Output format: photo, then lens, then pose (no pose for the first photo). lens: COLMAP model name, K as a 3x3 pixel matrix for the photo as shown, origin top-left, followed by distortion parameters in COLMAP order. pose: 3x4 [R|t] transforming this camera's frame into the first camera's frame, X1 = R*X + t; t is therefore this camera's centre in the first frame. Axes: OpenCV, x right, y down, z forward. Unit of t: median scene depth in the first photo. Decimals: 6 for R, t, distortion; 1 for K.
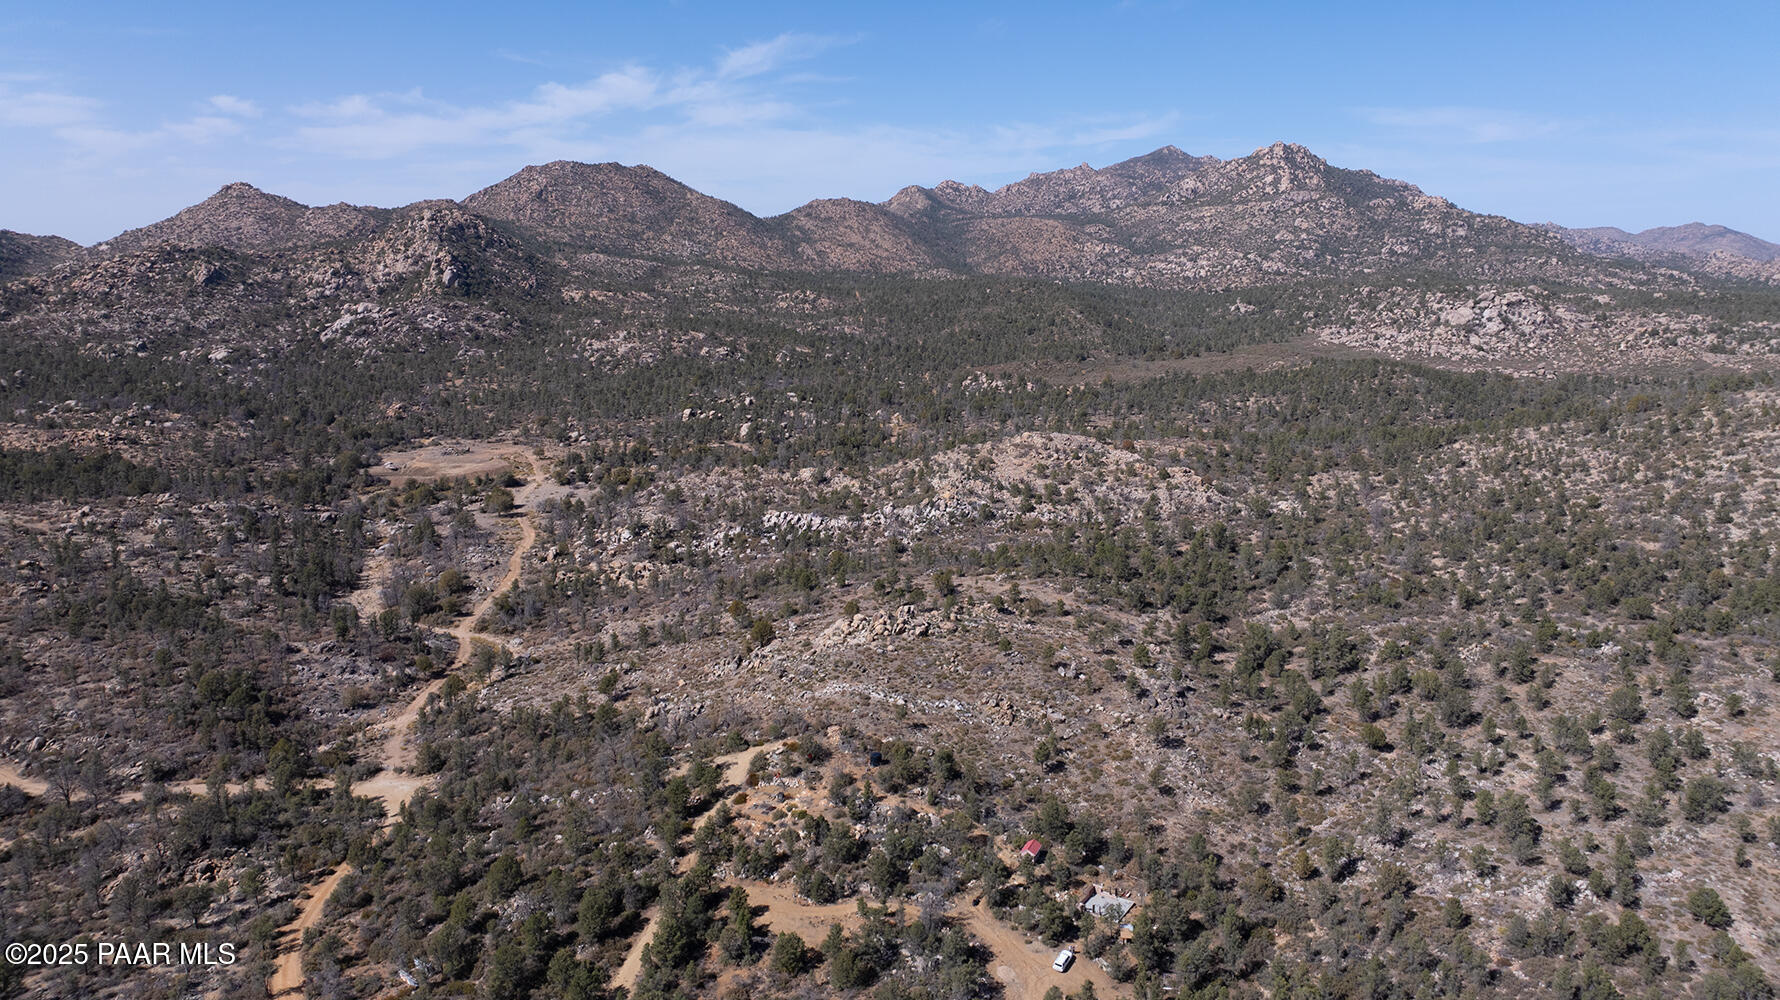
lens RADIAL K [[1248.8, 0, 898.9], [0, 1248.8, 502.5], [0, 0, 1]] dist [-0.032413, 0.019790]
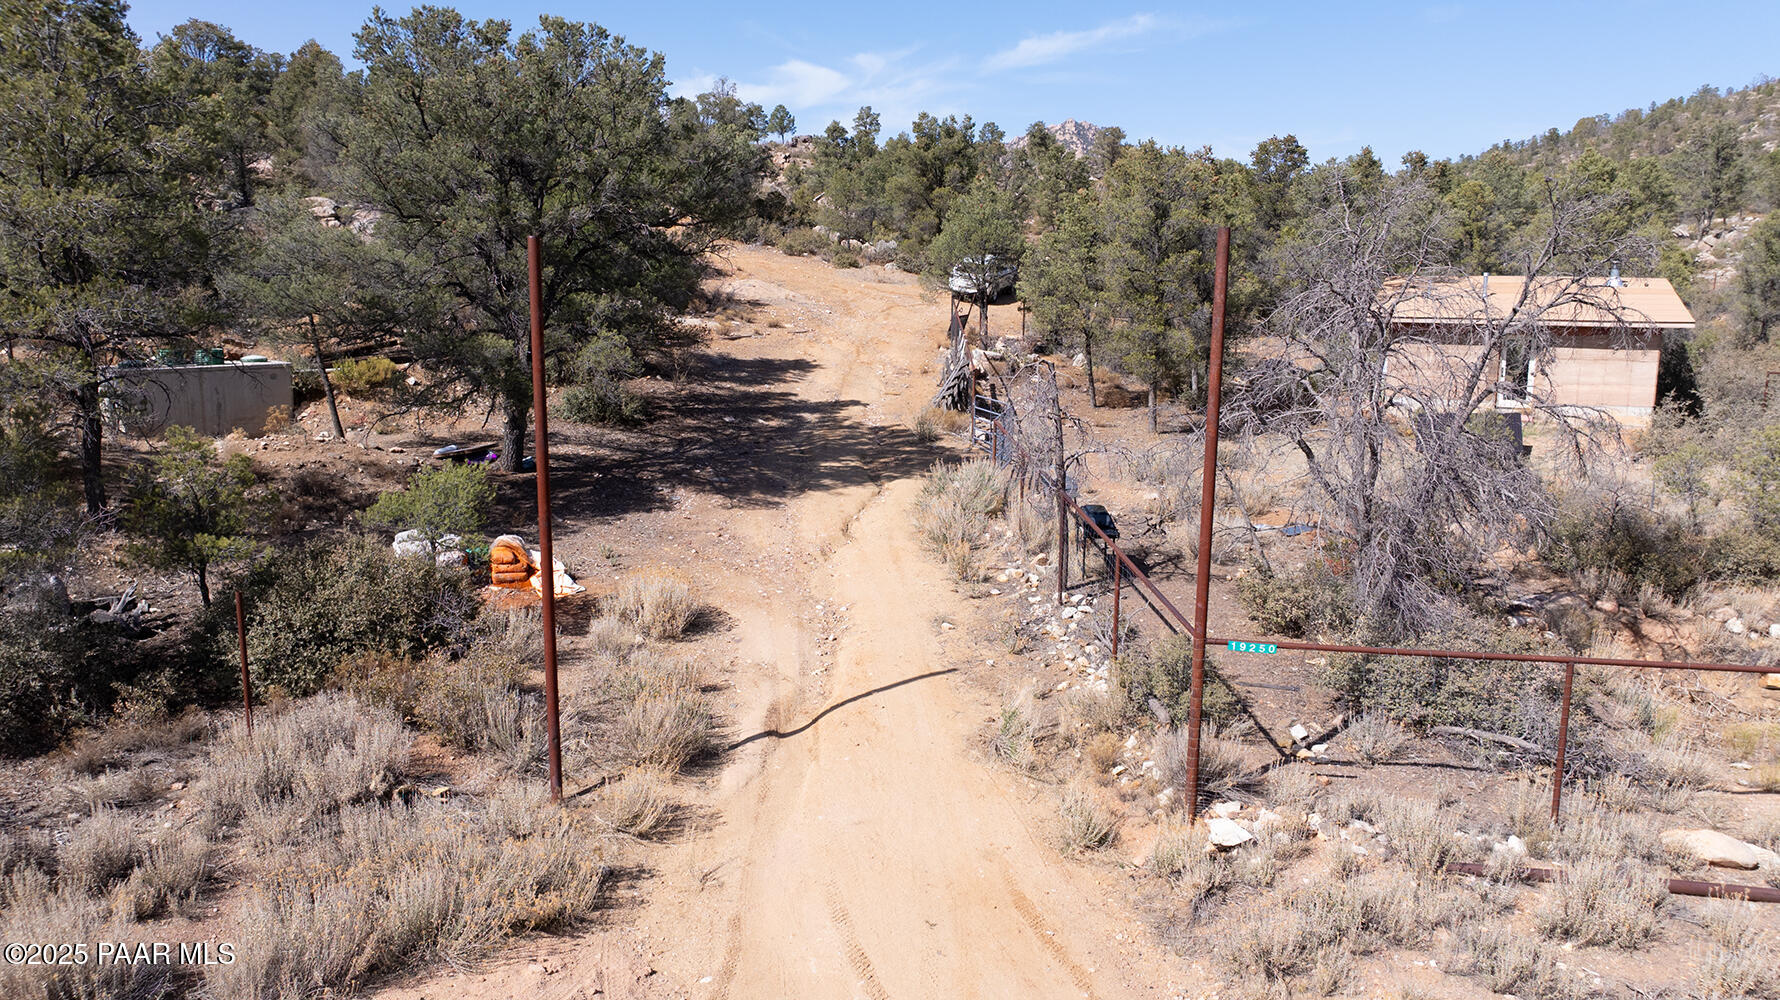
lens RADIAL K [[1248.8, 0, 890.7], [0, 1248.8, 494.7], [0, 0, 1]] dist [-0.032413, 0.019790]
pose [[0.987912, -0.027485, 0.152557, 0.025889], [0.031213, 0.999268, -0.022097, 0.152423], [-0.151838, 0.026591, 0.988048, 0.272950]]
